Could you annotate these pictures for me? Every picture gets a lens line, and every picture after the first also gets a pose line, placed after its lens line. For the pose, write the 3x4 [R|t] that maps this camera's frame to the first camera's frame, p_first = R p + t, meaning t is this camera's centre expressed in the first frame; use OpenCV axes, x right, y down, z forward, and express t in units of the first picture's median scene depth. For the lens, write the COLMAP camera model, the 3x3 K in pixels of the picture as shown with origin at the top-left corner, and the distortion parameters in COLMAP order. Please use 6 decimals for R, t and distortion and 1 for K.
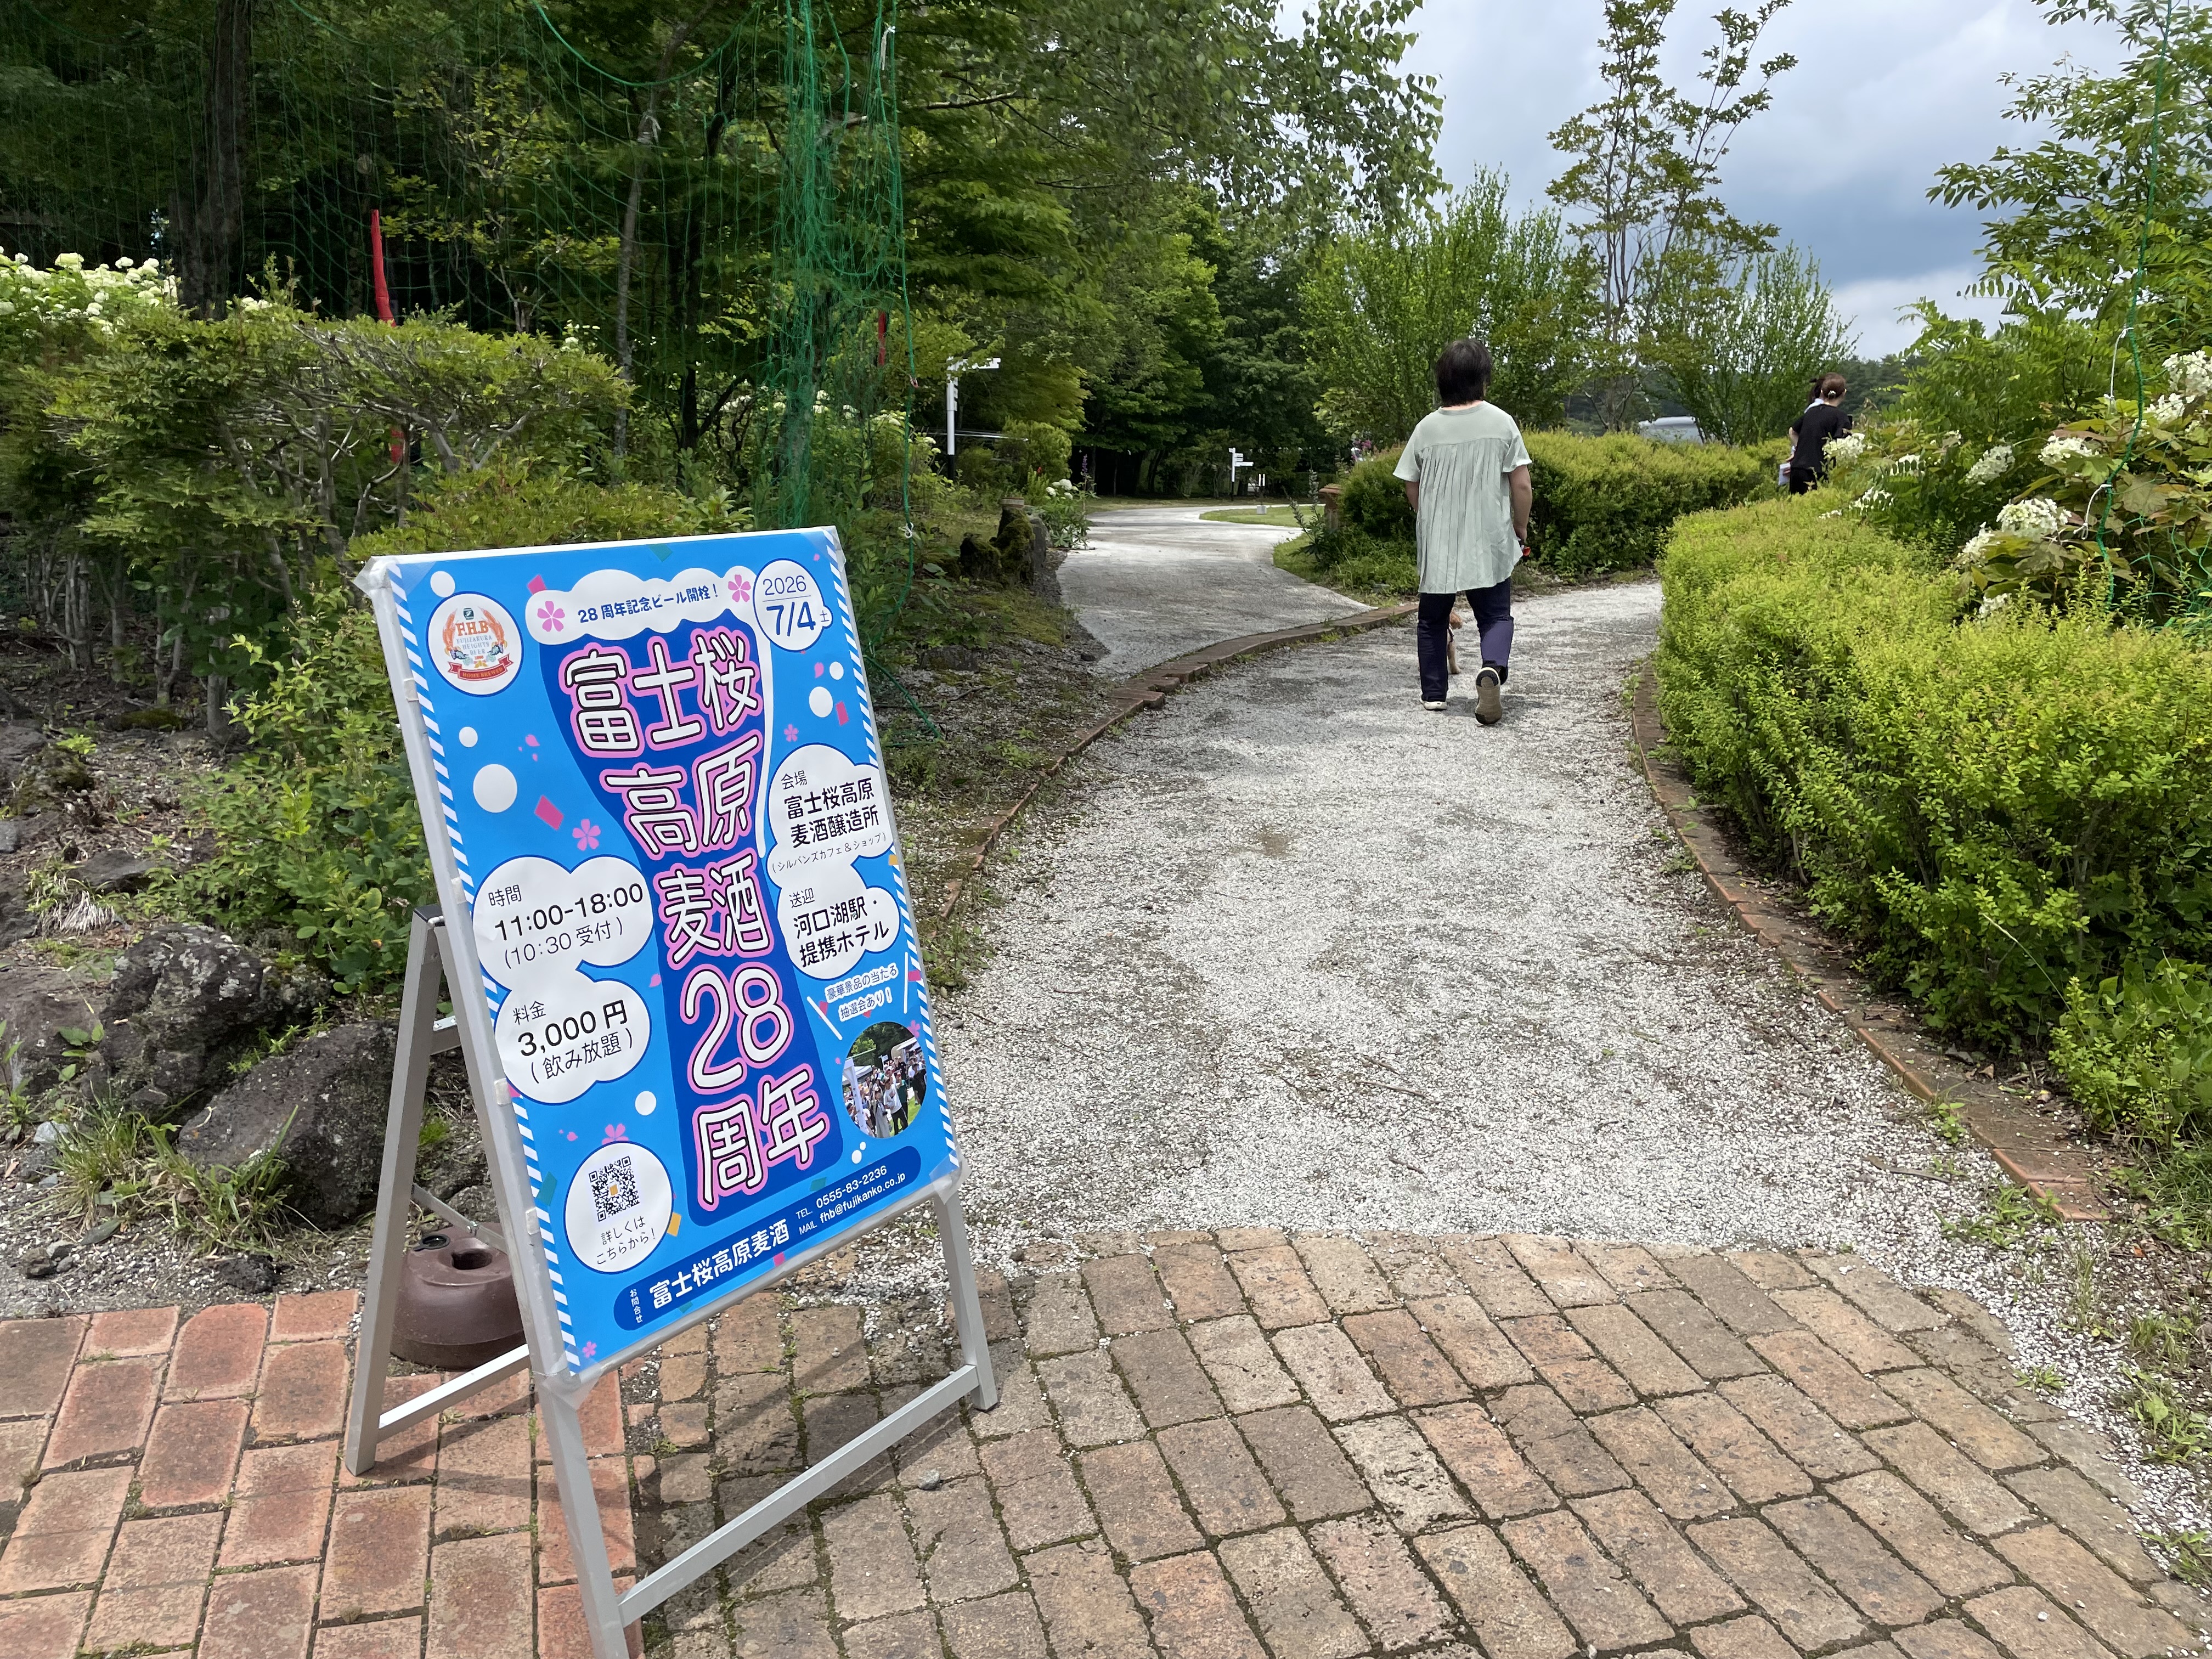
lens RADIAL K [[1704.0, 0, 1107.5], [0, 1704.0, 846.0], [0, 0, 1]] dist [0.073153, -0.089423]
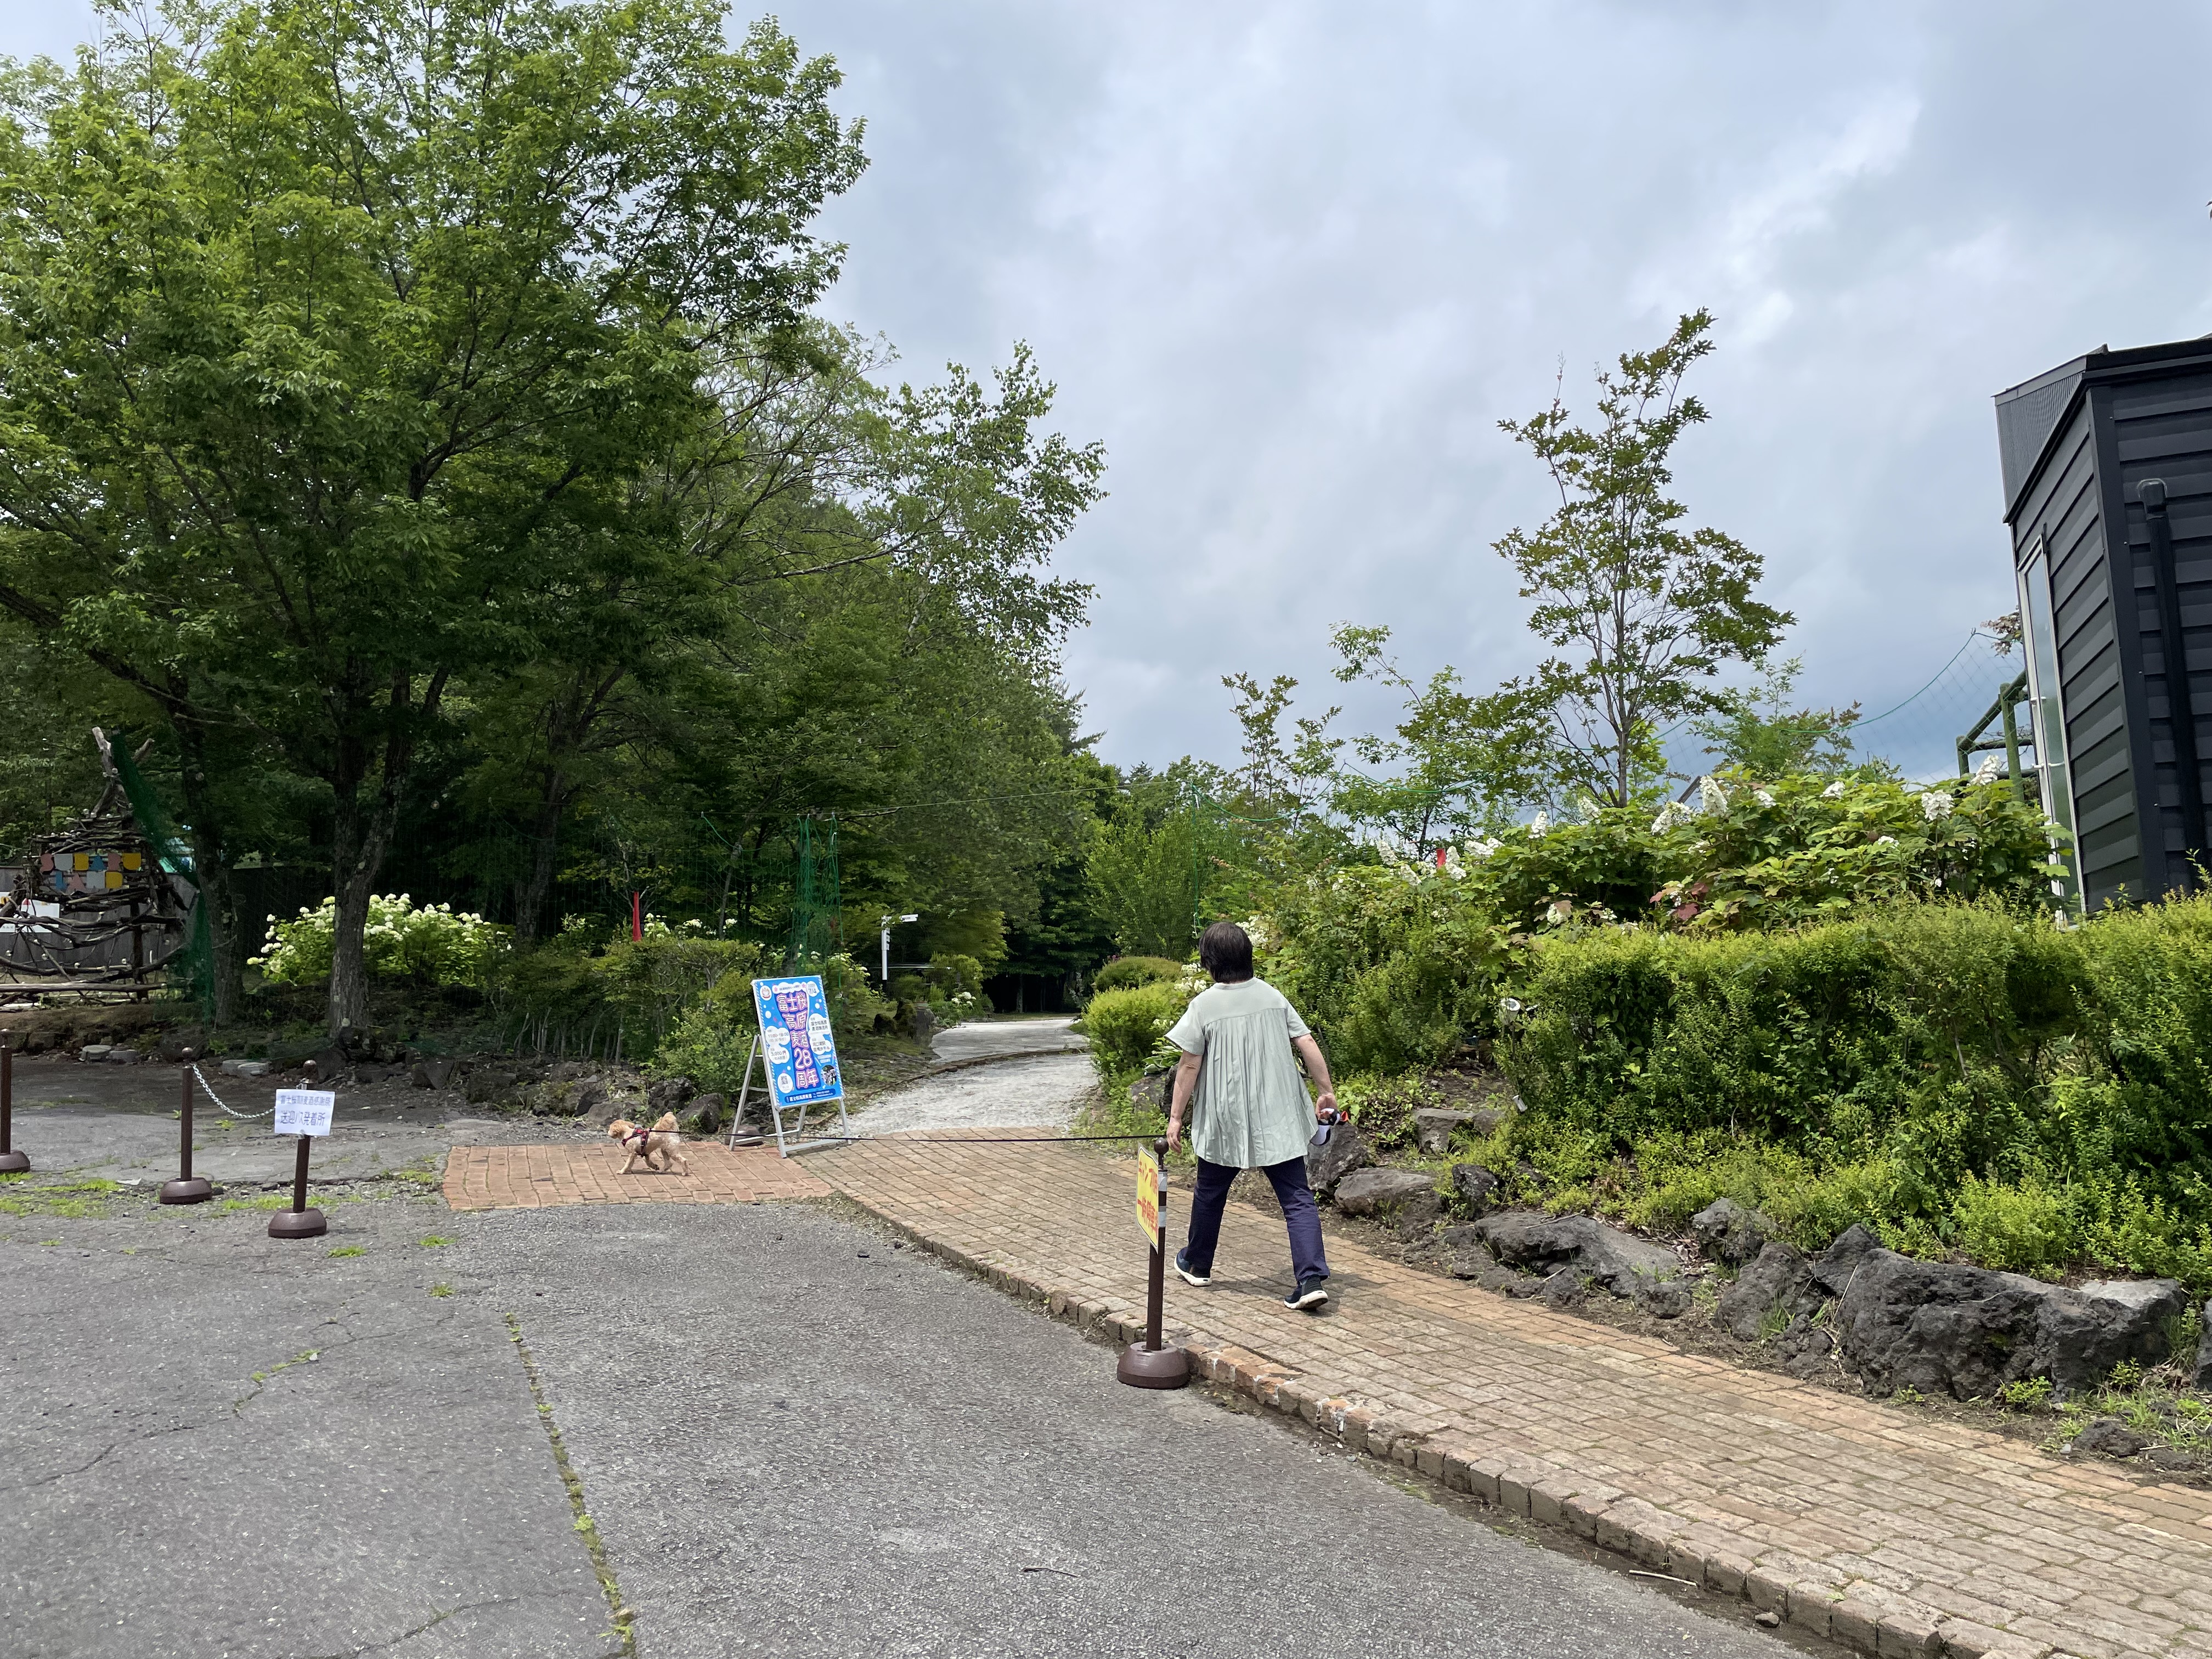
lens RADIAL K [[1704.0, 0, 1116.7], [0, 1704.0, 823.1], [0, 0, 1]] dist [0.073153, -0.089423]
pose [[0.998328, -0.046255, 0.034655, 0.098284], [0.054748, 0.948984, -0.310534, 0.173349], [-0.018524, 0.311913, 0.949930, -0.688994]]
